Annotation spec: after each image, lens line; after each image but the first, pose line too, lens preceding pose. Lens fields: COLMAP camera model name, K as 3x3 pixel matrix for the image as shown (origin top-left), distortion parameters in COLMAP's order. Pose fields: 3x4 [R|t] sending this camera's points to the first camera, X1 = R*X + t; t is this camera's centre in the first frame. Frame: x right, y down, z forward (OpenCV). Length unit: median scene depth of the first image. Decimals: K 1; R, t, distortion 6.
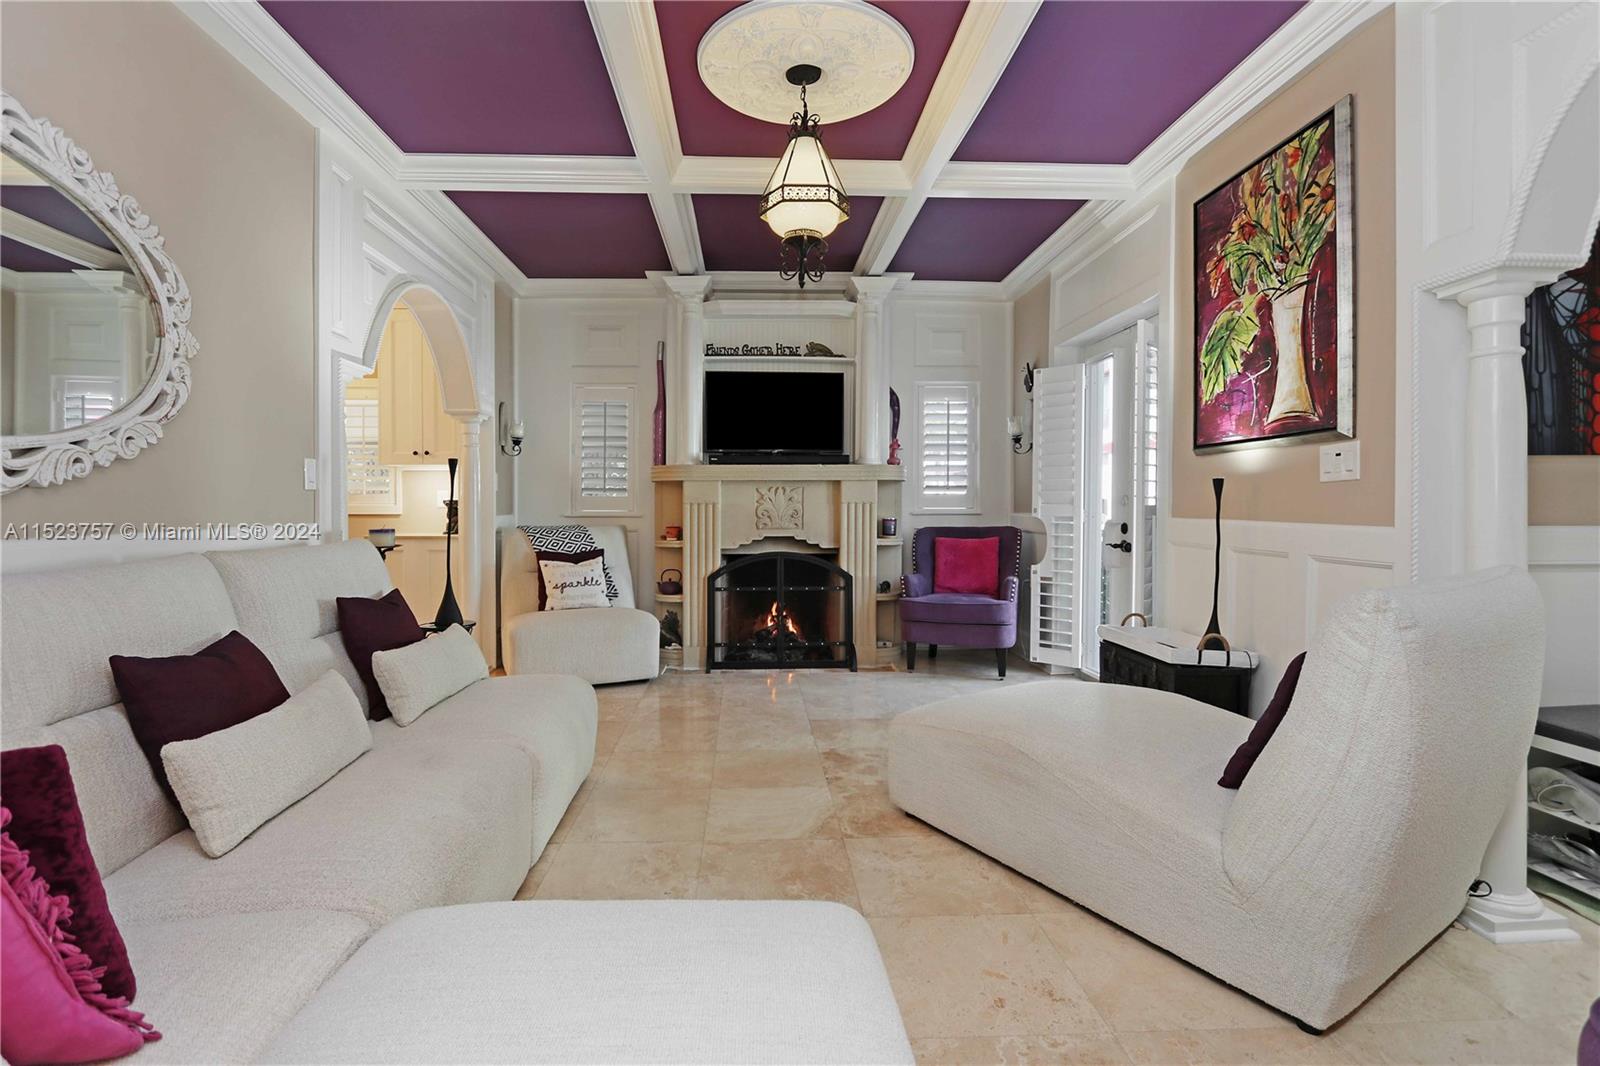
lens RADIAL K [[776.5, 0, 791.9], [0, 776.5, 508.6], [0, 0, 1]] dist [-0.014591, 0.001226]
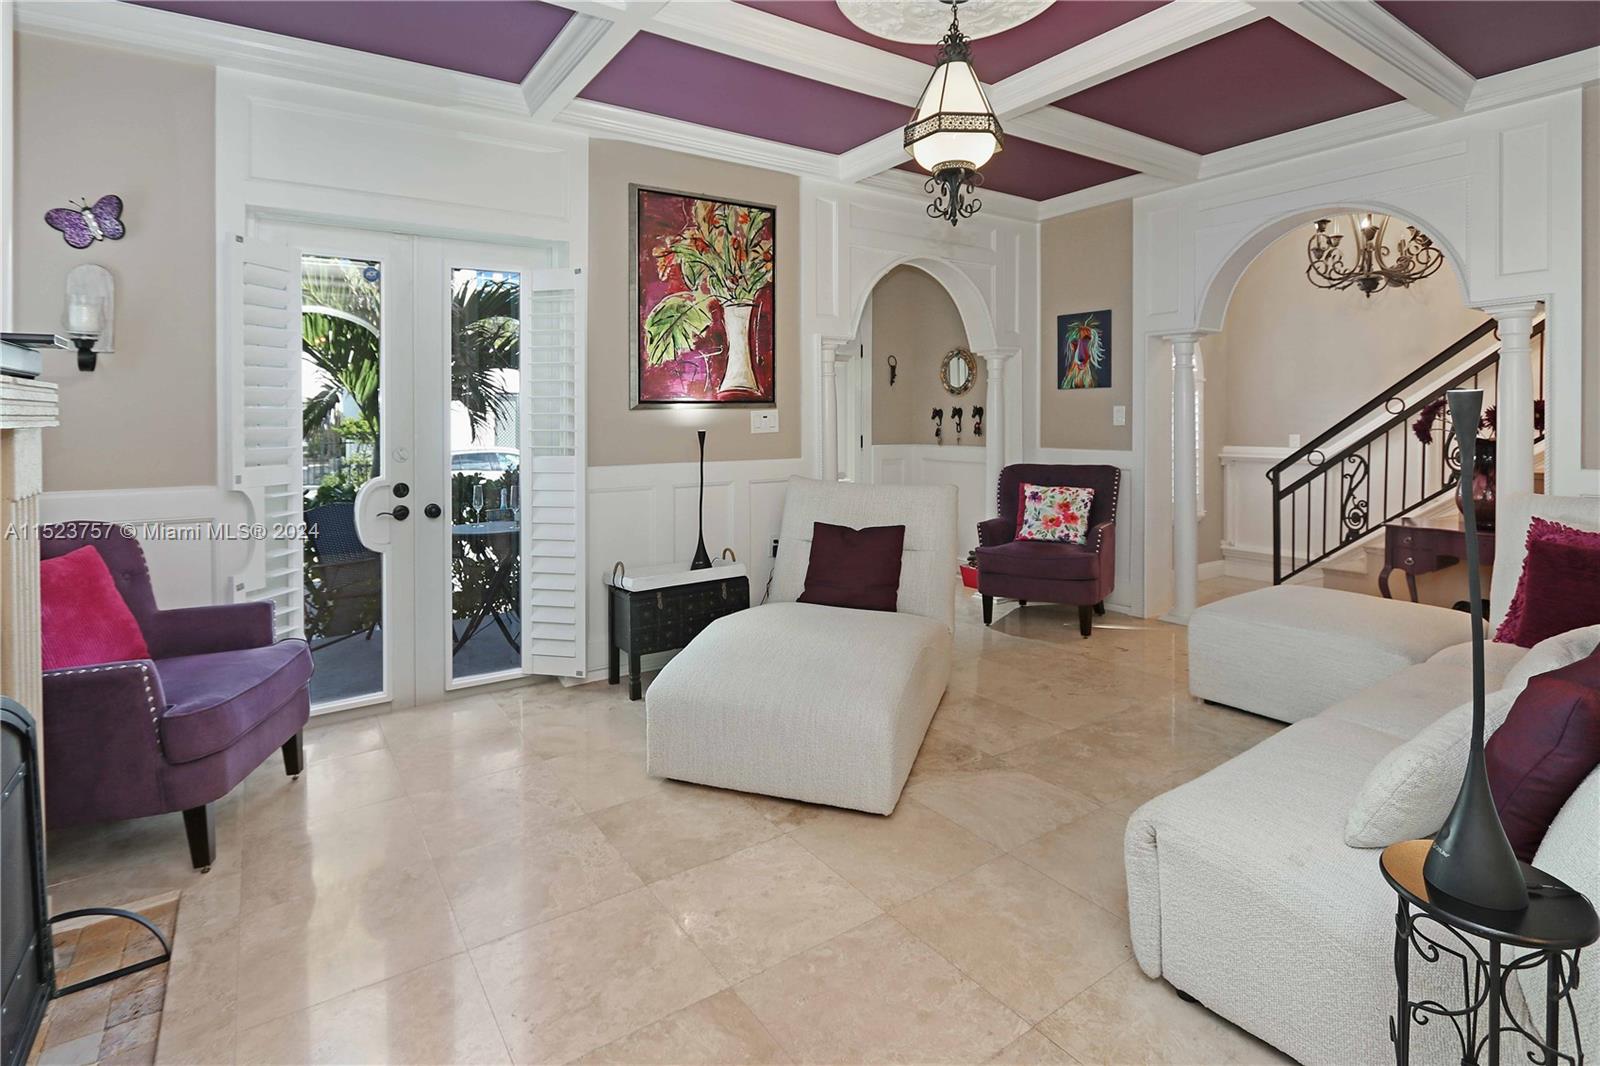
lens RADIAL K [[776.5, 0, 780.7], [0, 776.5, 432.6], [0, 0, 1]] dist [-0.014591, 0.001226]
pose [[-0.513675, -0.012841, 0.857889, -0.646059], [0.015903, 0.999574, 0.024485, -0.067806], [-0.857837, 0.026221, -0.513252, 1.607299]]
